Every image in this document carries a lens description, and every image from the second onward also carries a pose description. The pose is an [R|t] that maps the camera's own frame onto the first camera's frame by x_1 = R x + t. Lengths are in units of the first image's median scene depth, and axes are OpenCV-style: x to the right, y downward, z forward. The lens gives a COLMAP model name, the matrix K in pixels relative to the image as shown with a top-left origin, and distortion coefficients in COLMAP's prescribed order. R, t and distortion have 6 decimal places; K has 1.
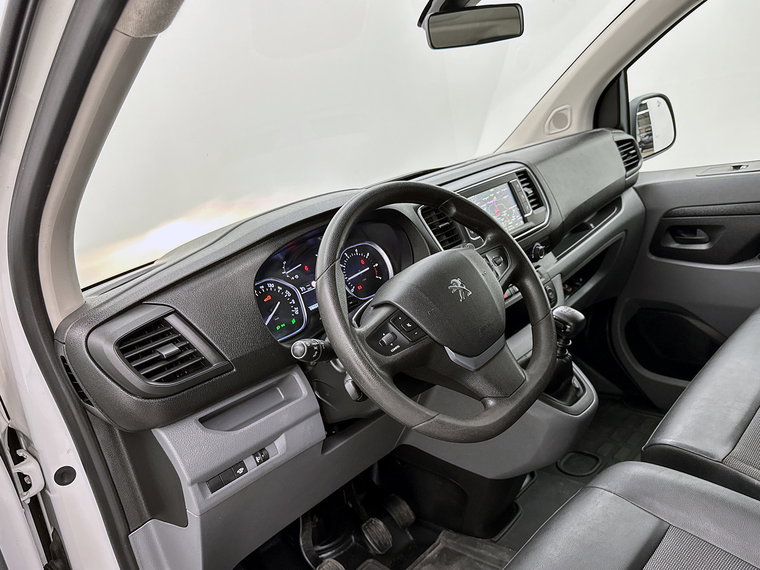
lens RADIAL K [[598.3, 0, 384.6], [0, 598.3, 290.4], [0, 0, 1]] dist [0.027377, -0.007760]
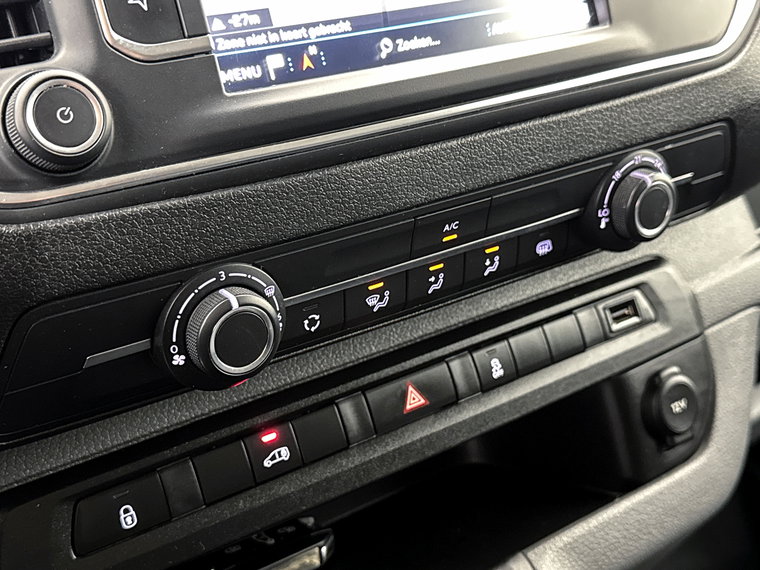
lens RADIAL K [[995.3, 0, 383.6], [0, 995.3, 301.1], [0, 0, 1]] dist [0.085266, 0.000000]
pose [[0.976296, 0.186470, -0.109883, 0.198140], [-0.171149, 0.975891, 0.135443, -0.056056], [0.132490, -0.113426, 0.984673, 0.616540]]
